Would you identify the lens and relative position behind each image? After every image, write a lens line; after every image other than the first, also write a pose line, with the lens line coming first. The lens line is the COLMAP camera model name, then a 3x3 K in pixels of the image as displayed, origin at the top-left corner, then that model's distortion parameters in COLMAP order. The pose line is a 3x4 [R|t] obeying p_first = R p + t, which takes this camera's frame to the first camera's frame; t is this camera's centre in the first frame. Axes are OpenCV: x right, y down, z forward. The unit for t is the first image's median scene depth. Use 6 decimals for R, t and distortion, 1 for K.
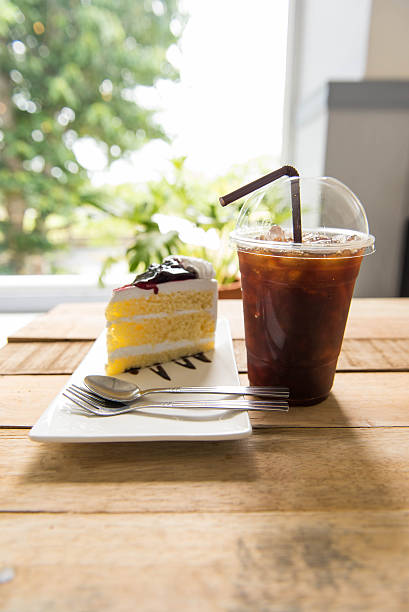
lens RADIAL K [[377.7, 0, 204.5], [0, 377.7, 306.0], [0, 0, 1]] dist [-0.017898, -0.001586]
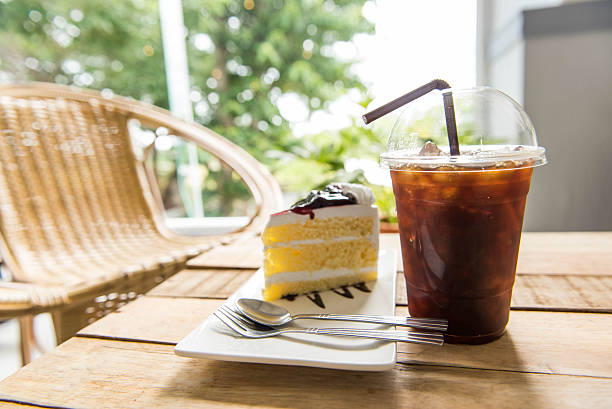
lens RADIAL K [[377.7, 0, 309.0], [0, 377.7, 206.2], [0, 0, 1]] dist [-0.017898, -0.001586]
pose [[0.970512, -0.014297, -0.240627, 0.099720], [-0.013390, 0.993501, -0.113034, 0.044806], [0.240679, 0.112922, 0.964014, 0.032240]]
